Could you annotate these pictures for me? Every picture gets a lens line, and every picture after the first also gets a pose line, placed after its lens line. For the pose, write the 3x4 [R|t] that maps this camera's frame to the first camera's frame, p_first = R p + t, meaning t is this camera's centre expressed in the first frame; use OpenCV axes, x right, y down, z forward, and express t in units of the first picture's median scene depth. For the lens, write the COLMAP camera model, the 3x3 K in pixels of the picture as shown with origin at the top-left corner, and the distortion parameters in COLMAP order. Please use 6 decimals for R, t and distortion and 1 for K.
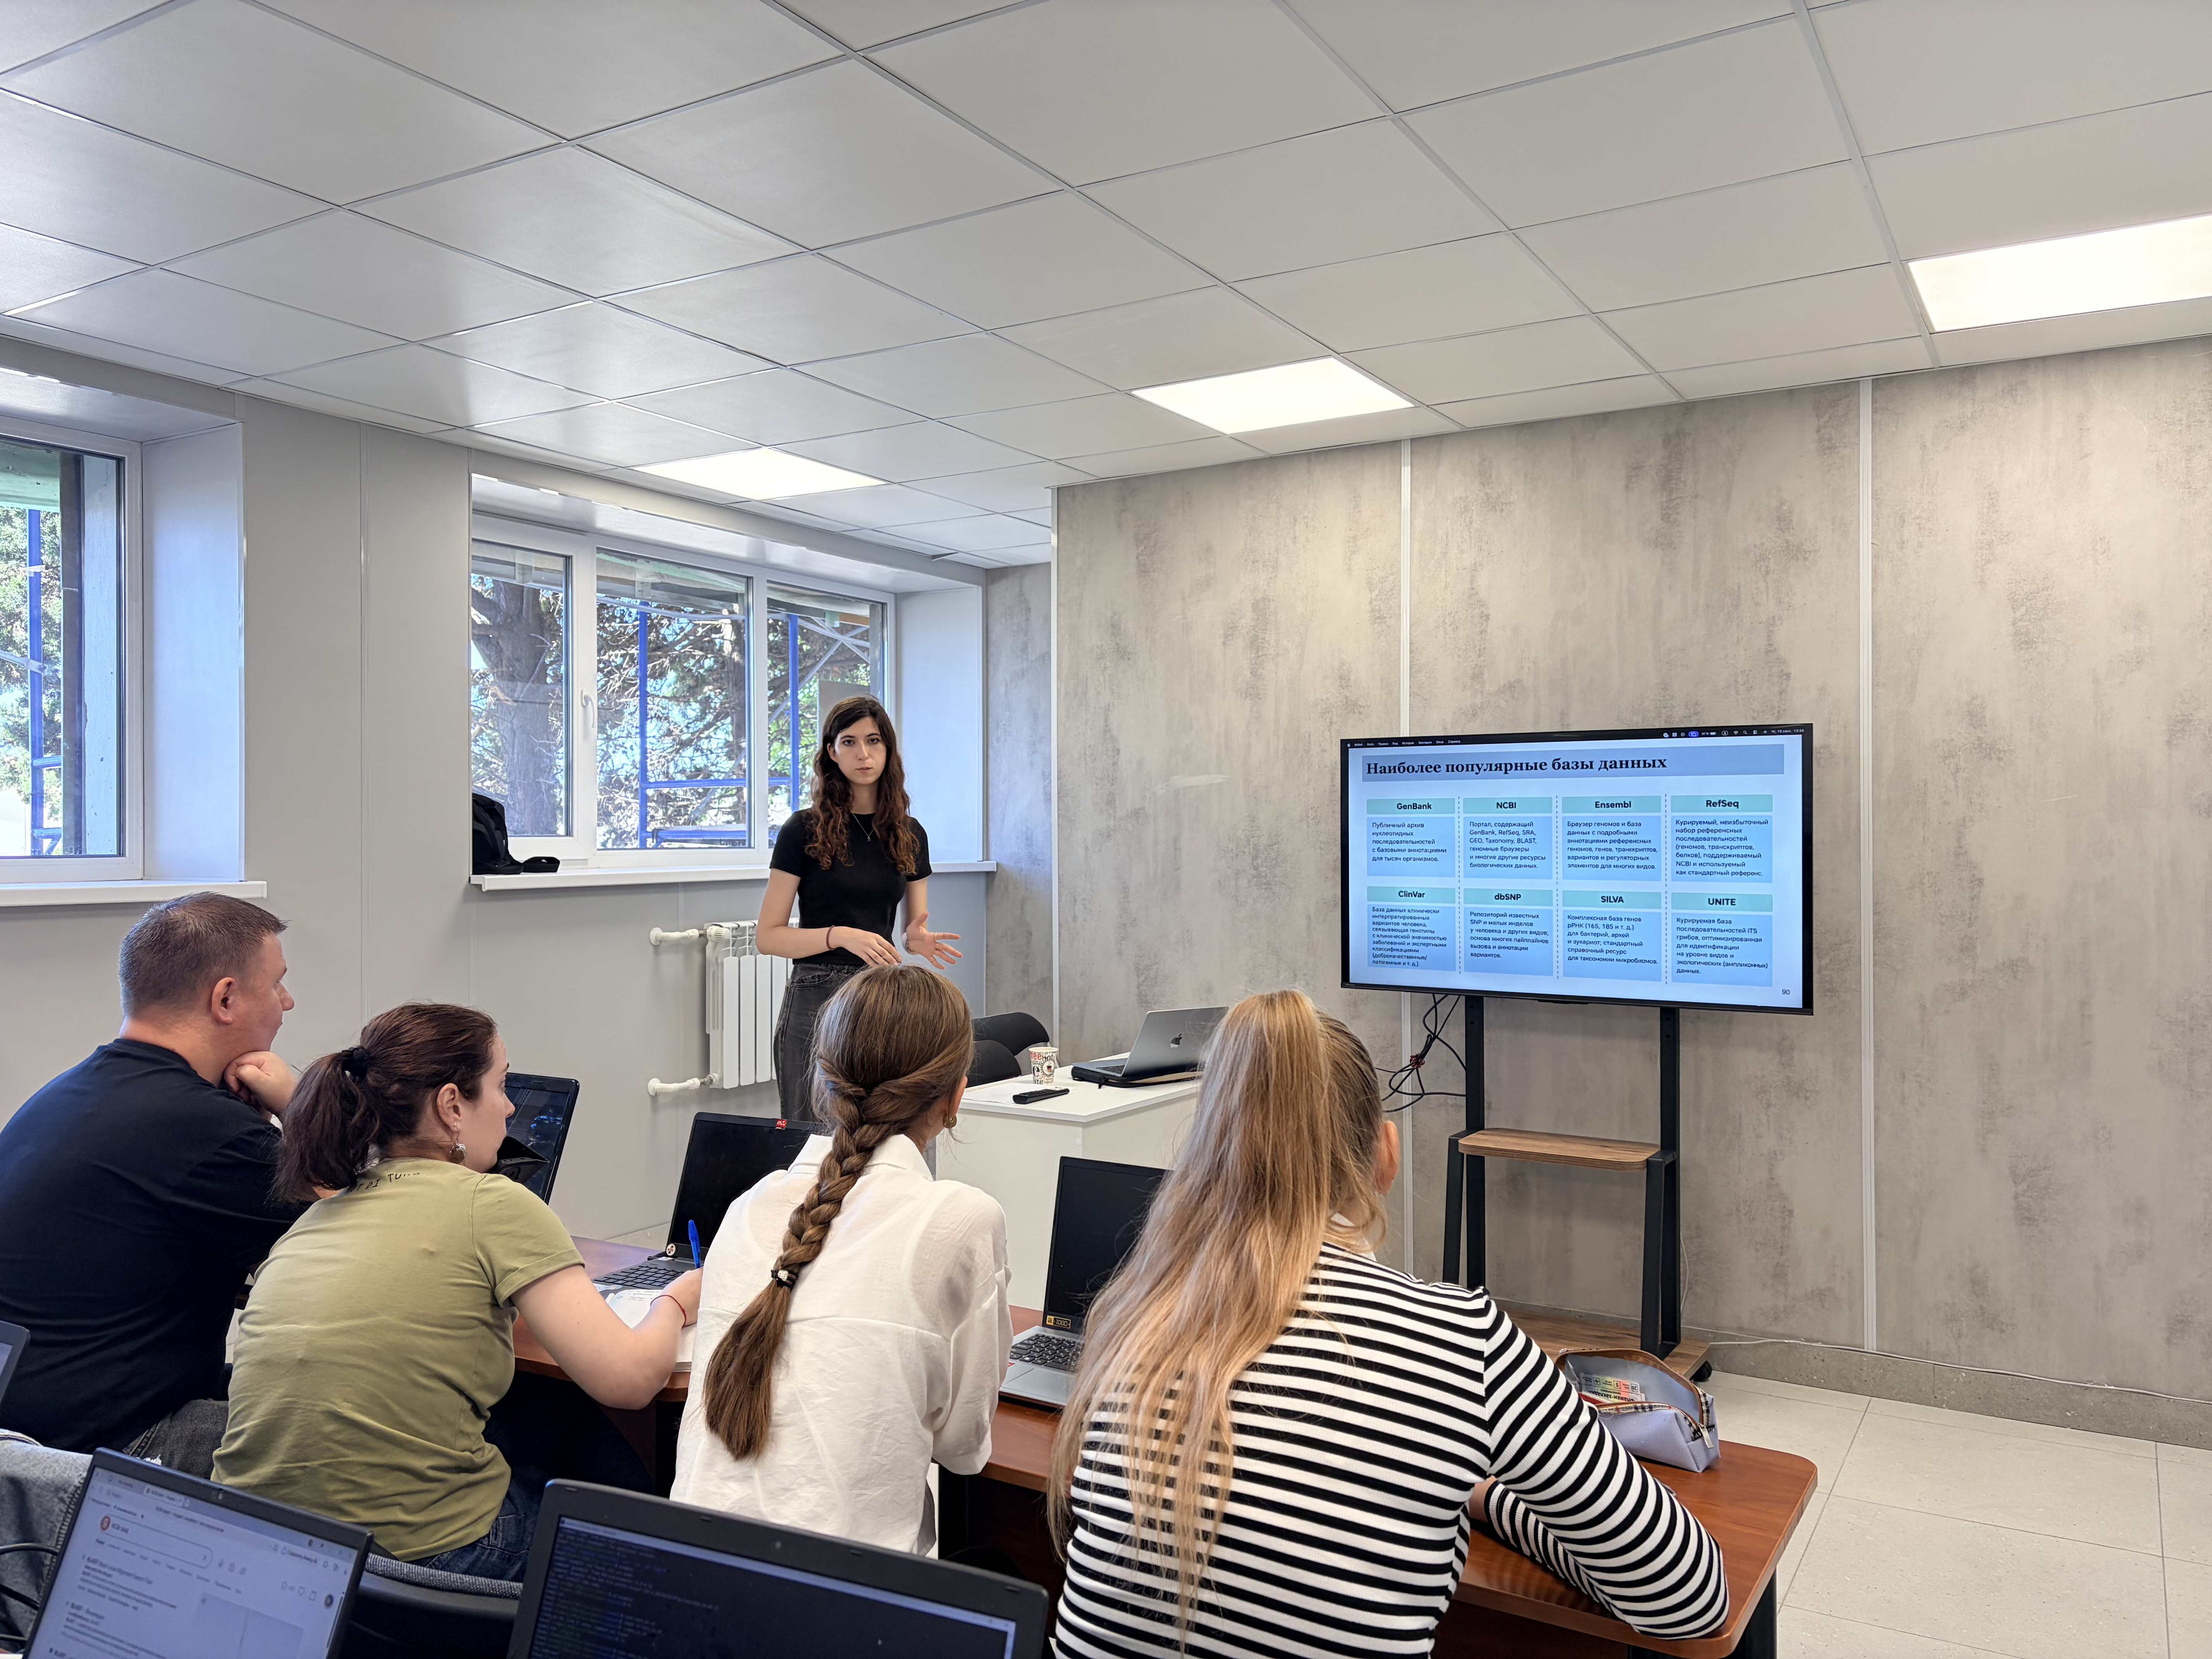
lens RADIAL K [[1655.6, 0, 1066.3], [0, 1655.6, 824.4], [0, 0, 1]] dist [0.050624, -0.050859]
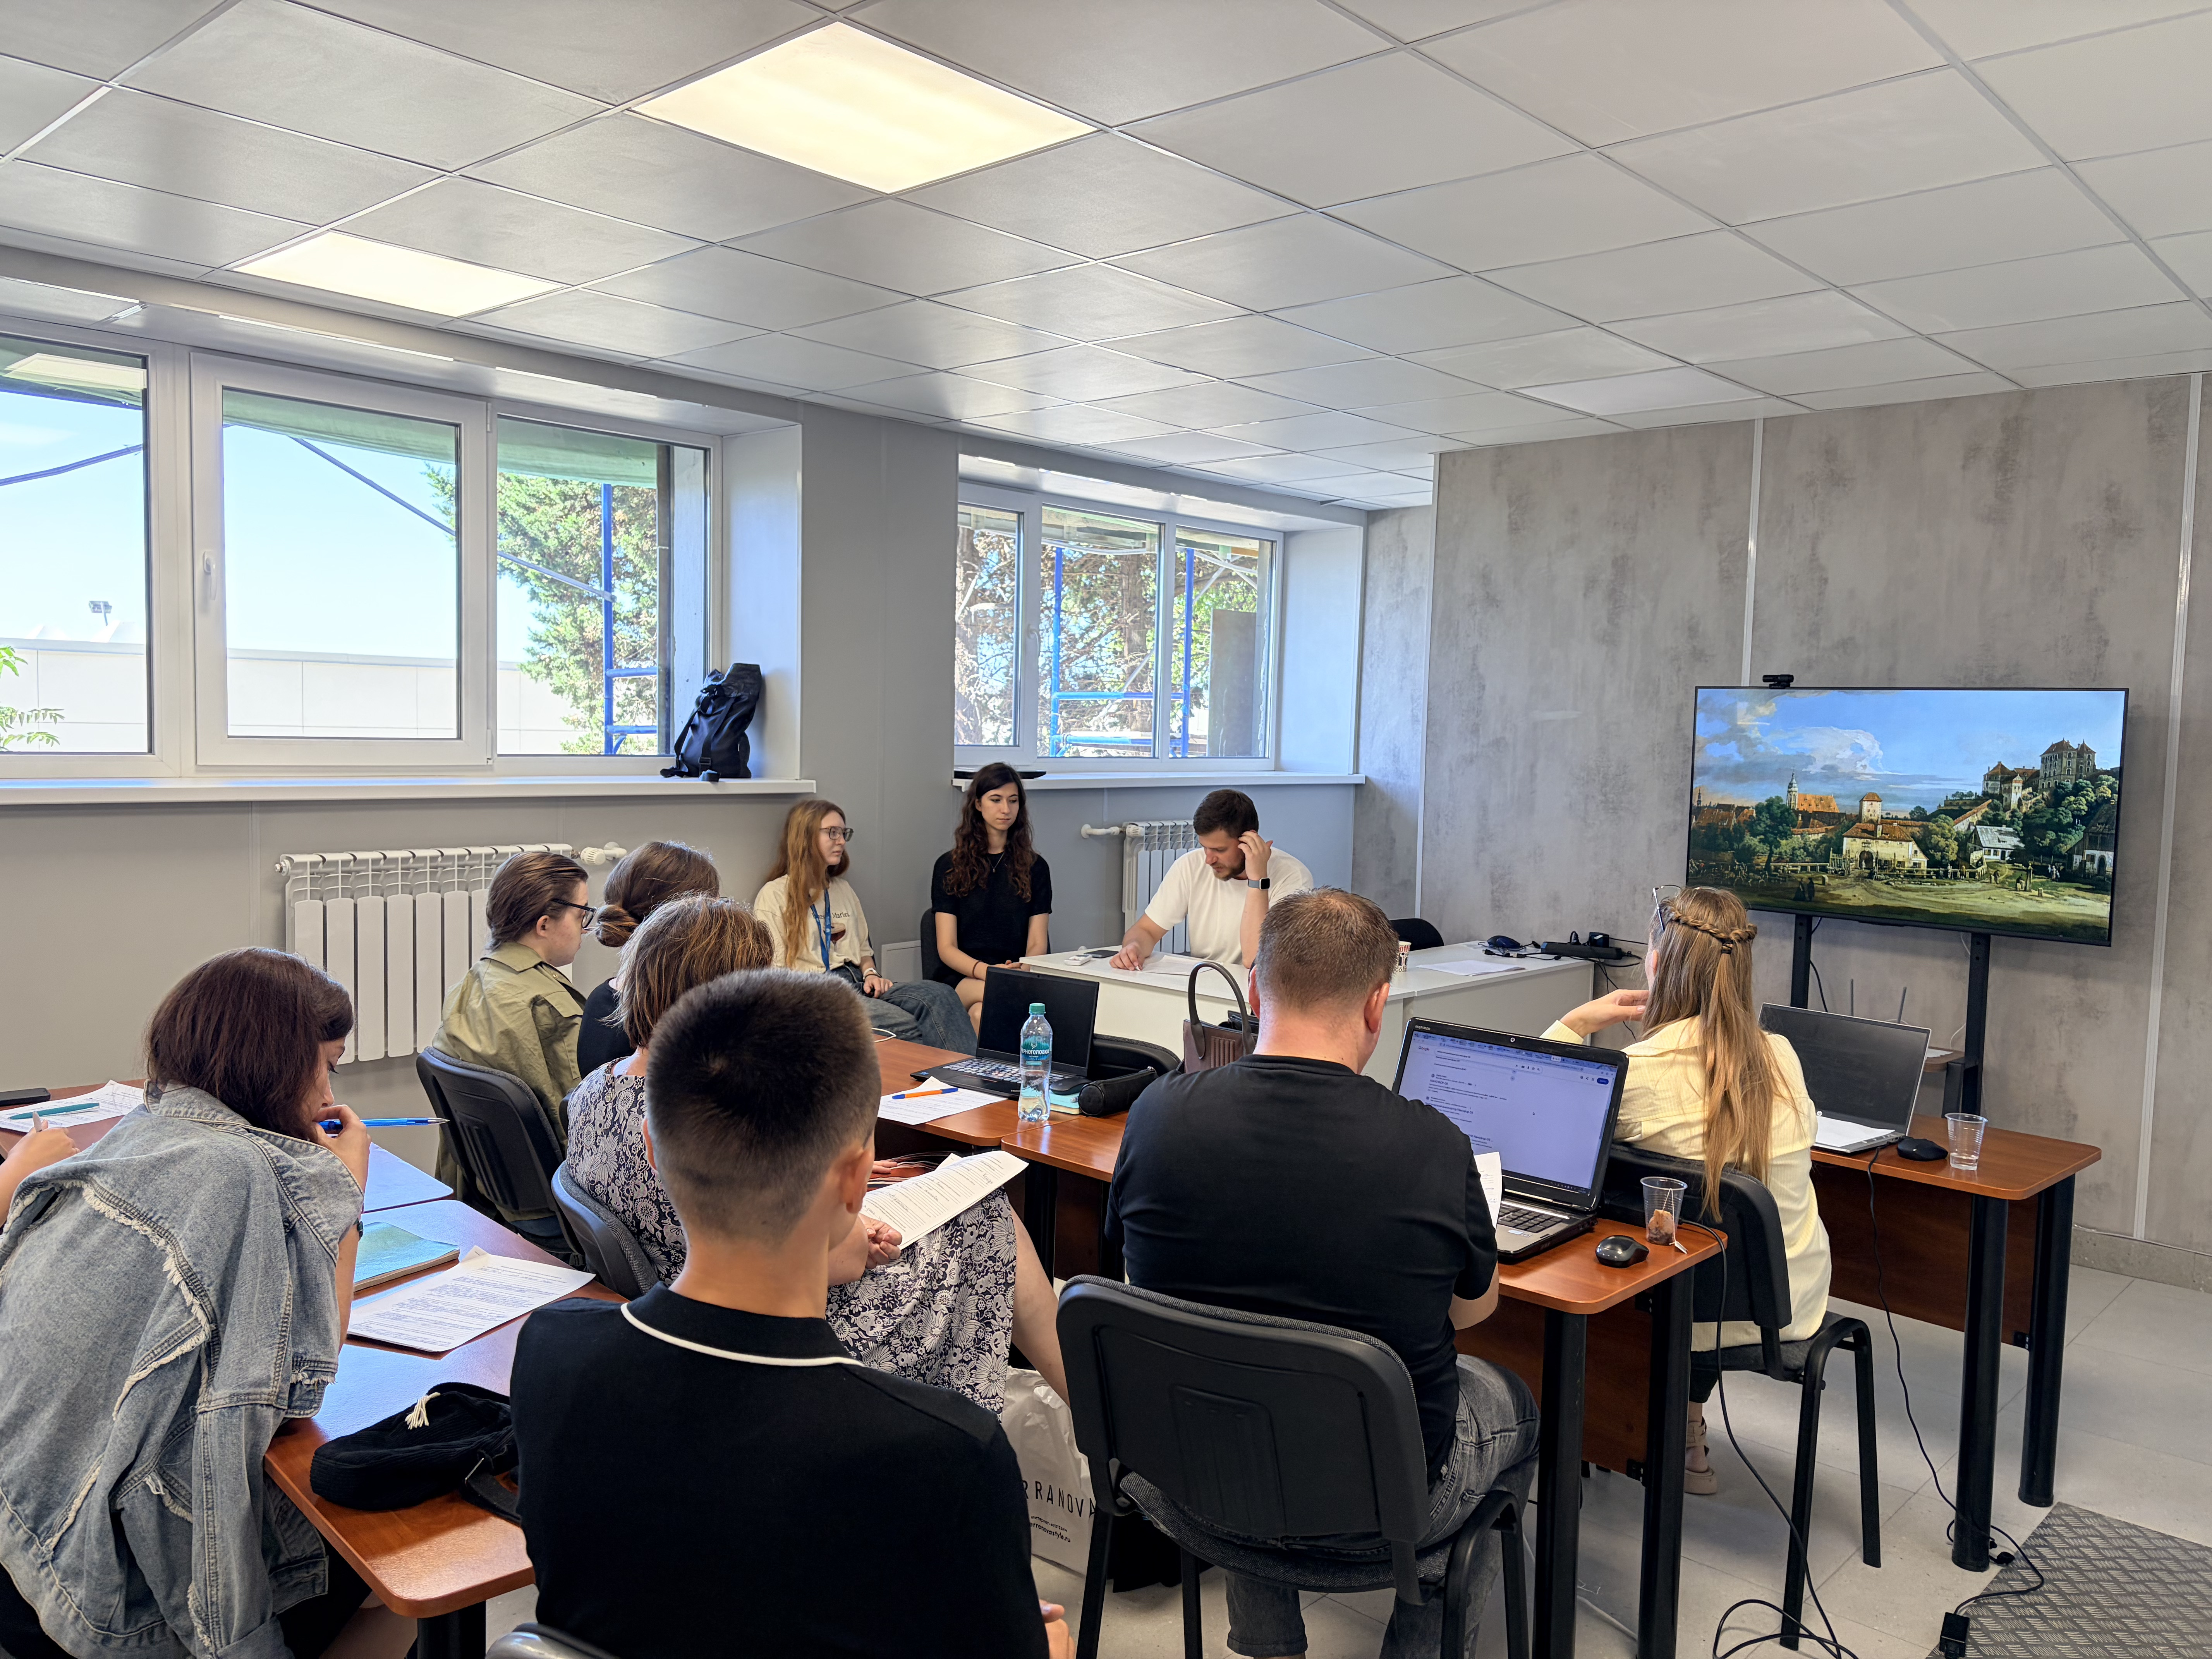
lens RADIAL K [[1655.6, 0, 1114.0], [0, 1655.6, 826.9], [0, 0, 1]] dist [0.050624, -0.050859]
pose [[0.983189, 0.039537, -0.178260, -0.013614], [-0.027656, 0.997258, 0.068648, -0.022840], [0.180485, -0.062564, 0.981586, -0.210607]]
